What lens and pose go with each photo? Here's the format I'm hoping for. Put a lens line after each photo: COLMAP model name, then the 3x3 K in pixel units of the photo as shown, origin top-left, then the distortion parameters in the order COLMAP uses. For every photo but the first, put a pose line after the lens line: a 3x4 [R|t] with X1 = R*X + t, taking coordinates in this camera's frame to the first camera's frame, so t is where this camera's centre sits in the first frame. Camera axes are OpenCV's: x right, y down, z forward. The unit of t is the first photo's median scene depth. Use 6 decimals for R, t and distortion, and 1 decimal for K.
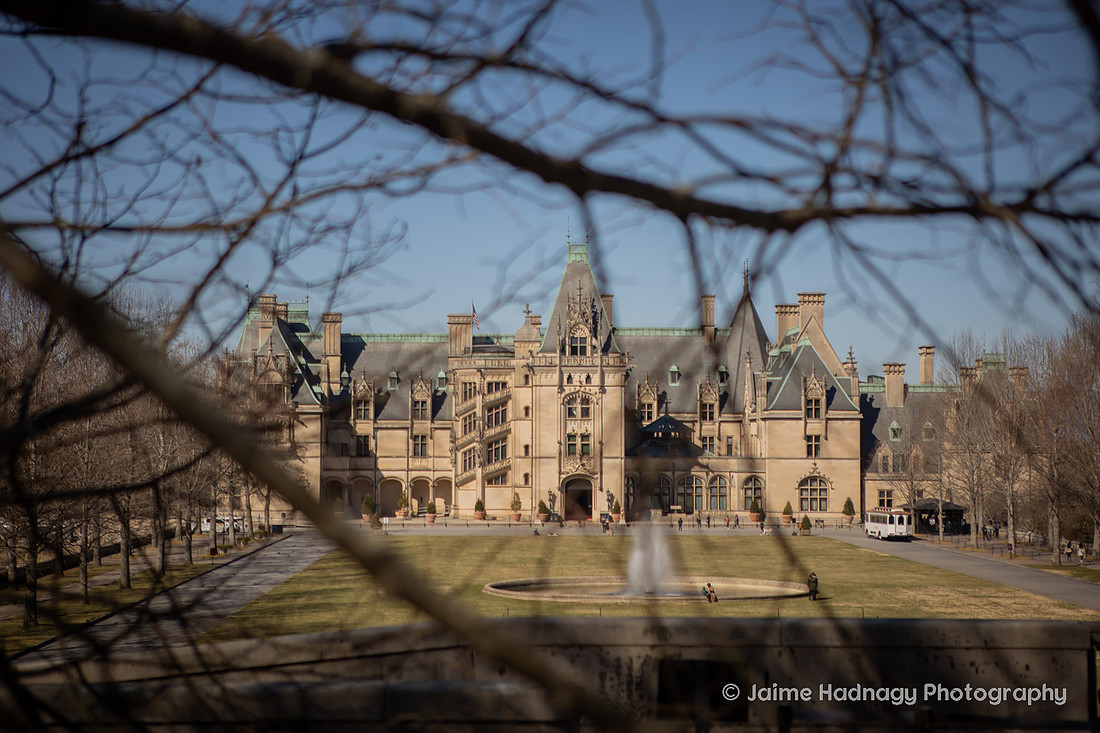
lens RADIAL K [[2119.8, 0, 550.0], [0, 2119.8, 366.5], [0, 0, 1]] dist [0.208910, 0.102125]
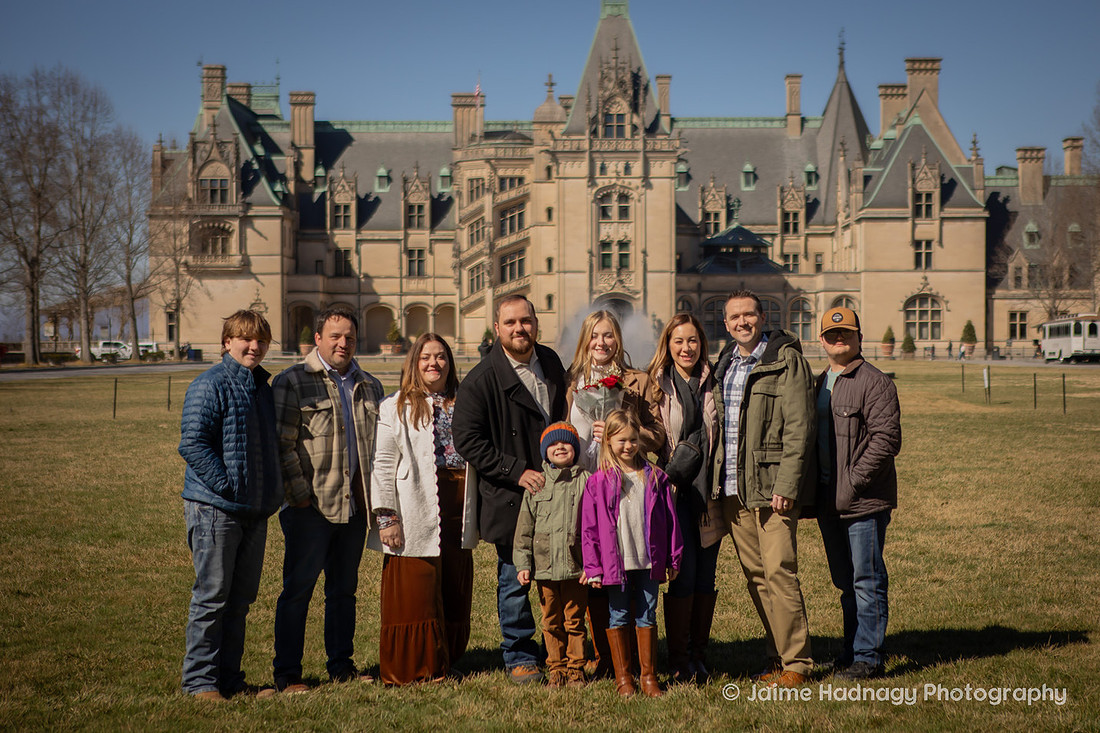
lens RADIAL K [[2141.2, 0, 606.8], [0, 2141.2, 388.4], [0, 0, 1]] dist [0.116113, 0.078026]
pose [[0.999355, -0.004564, -0.035607, 0.037032], [0.006479, 0.998528, 0.053850, 0.042430], [0.035309, -0.054046, 0.997914, 0.222002]]
